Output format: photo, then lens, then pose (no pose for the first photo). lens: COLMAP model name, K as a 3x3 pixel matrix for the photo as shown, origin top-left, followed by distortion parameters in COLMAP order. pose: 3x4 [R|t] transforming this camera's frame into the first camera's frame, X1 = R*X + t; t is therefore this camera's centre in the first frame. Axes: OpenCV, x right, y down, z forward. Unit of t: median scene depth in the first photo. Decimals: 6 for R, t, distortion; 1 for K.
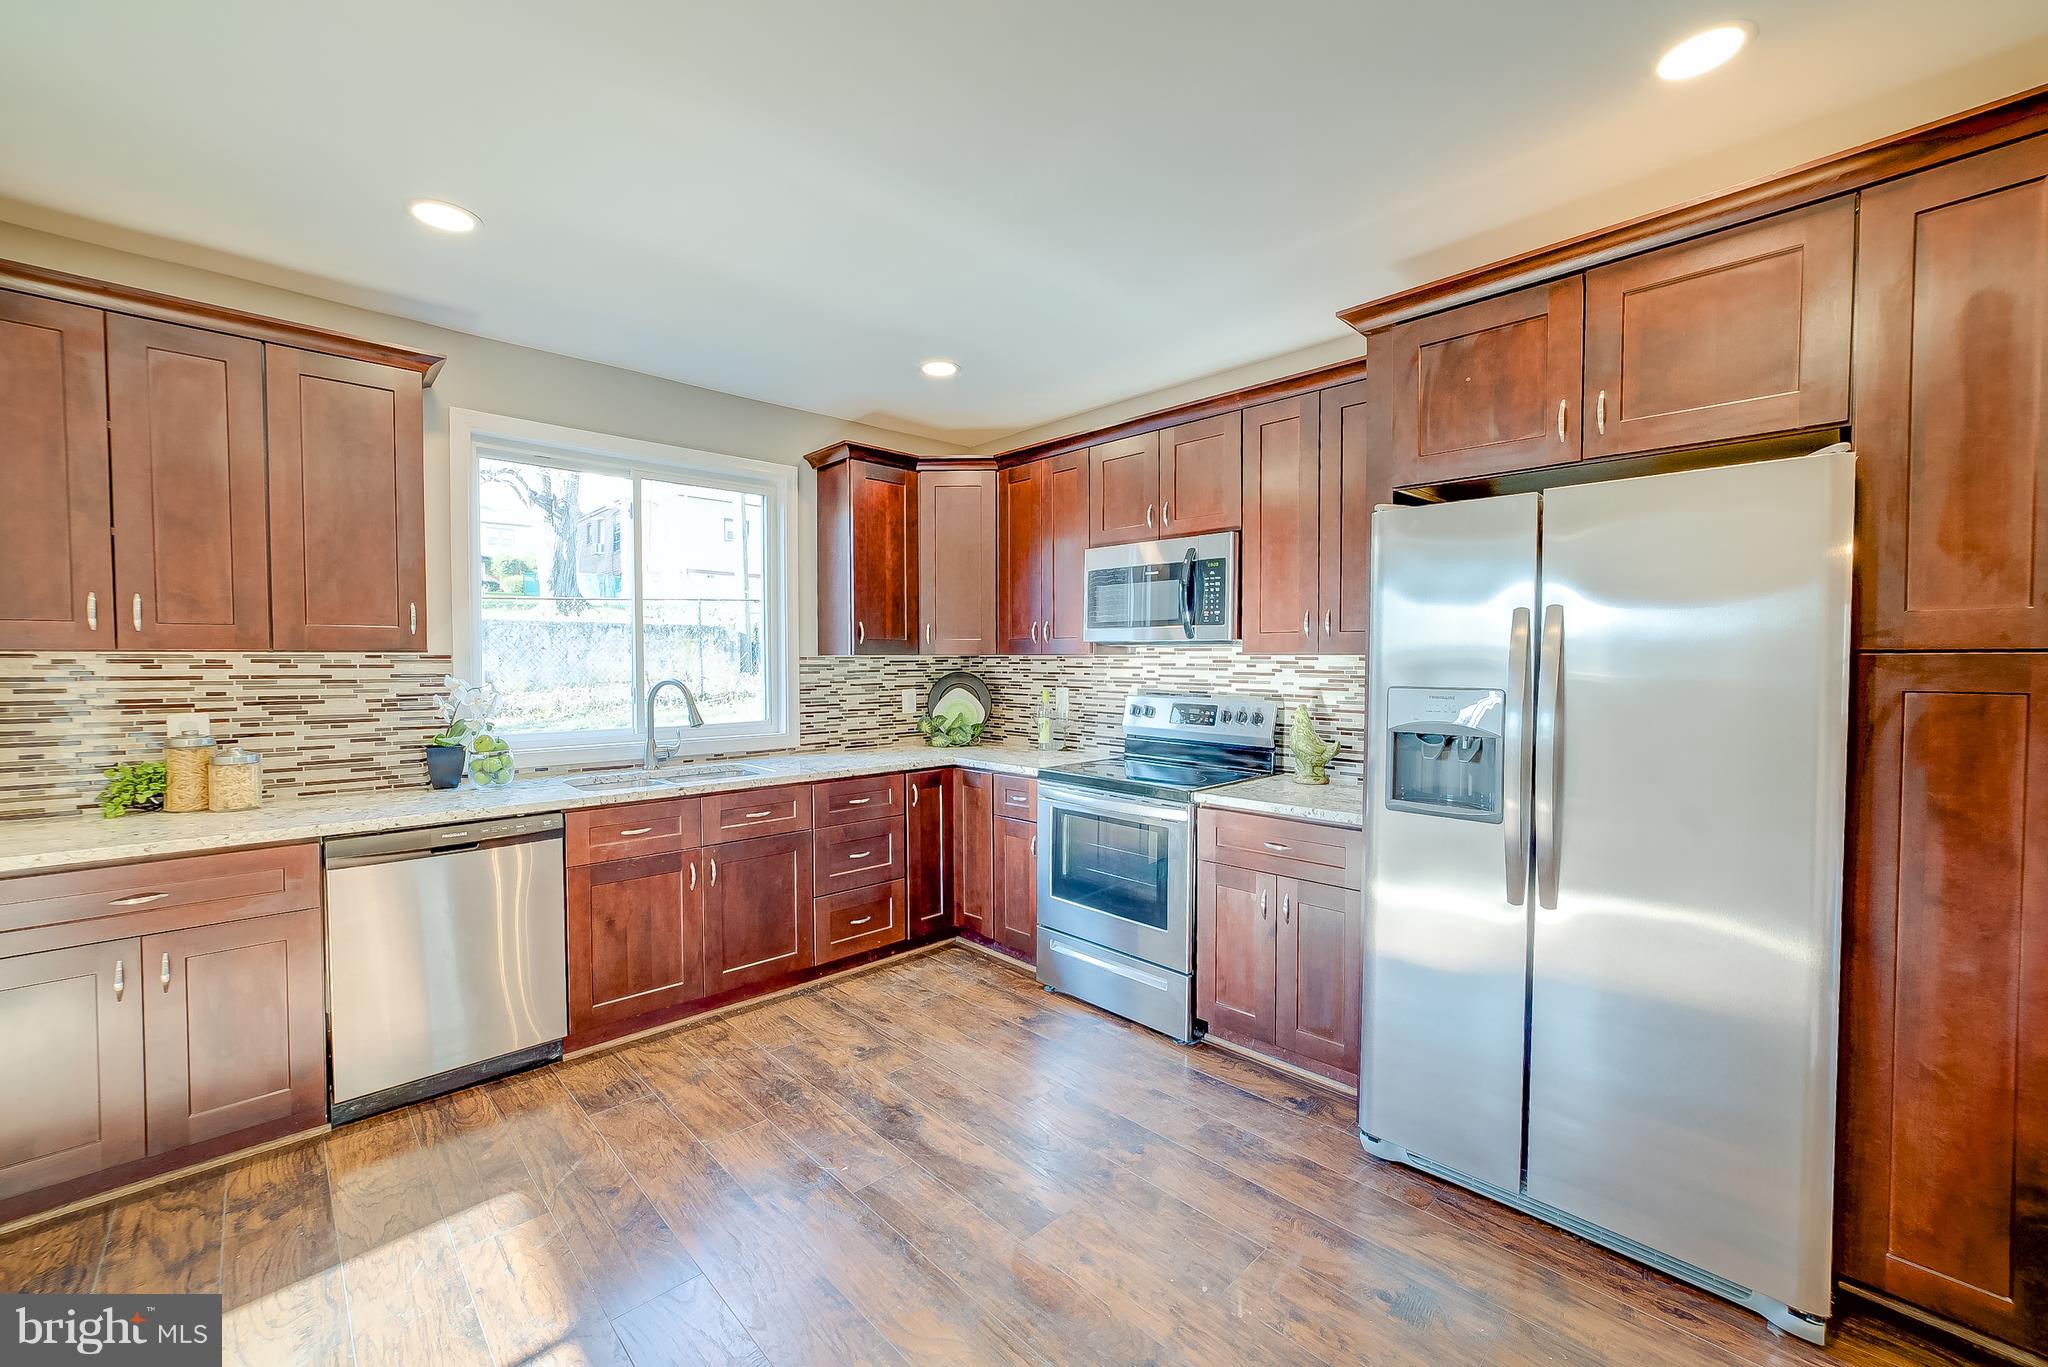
lens RADIAL K [[800.1, 0, 927.6], [0, 800.1, 688.7], [0, 0, 1]] dist [0.000157, 0.000080]
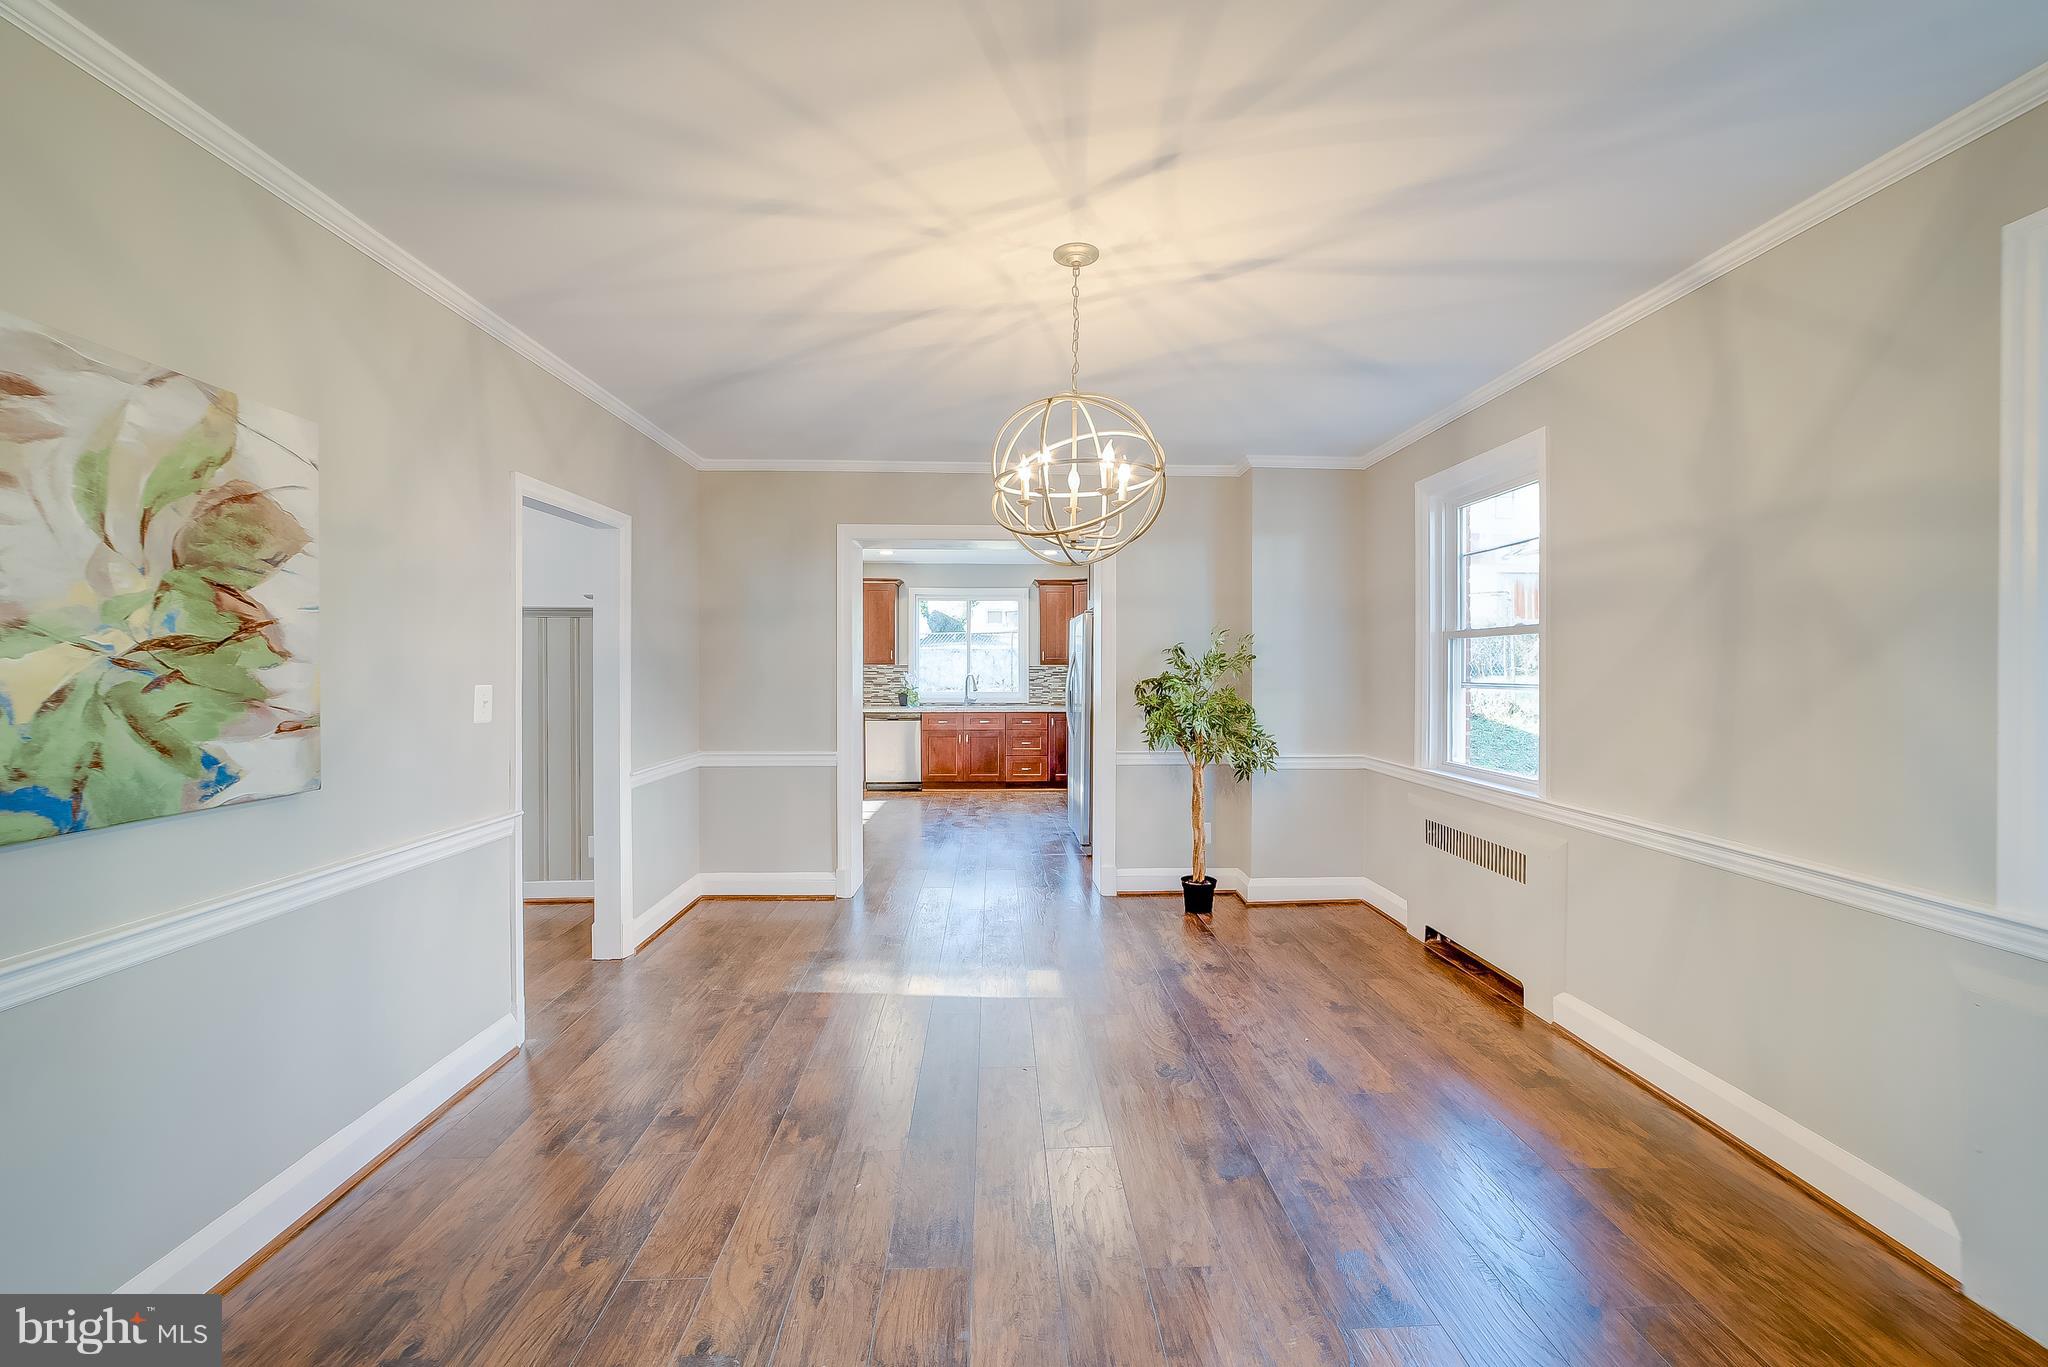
lens RADIAL K [[771.4, 0, 984.8], [0, 771.4, 674.2], [0, 0, 1]] dist [-0.000426, 0.000044]
pose [[0.742702, 0.012078, -0.669513, 1.281189], [-0.028825, 0.999487, -0.013945, 0.020054], [0.669001, 0.029656, 0.742669, -0.823023]]
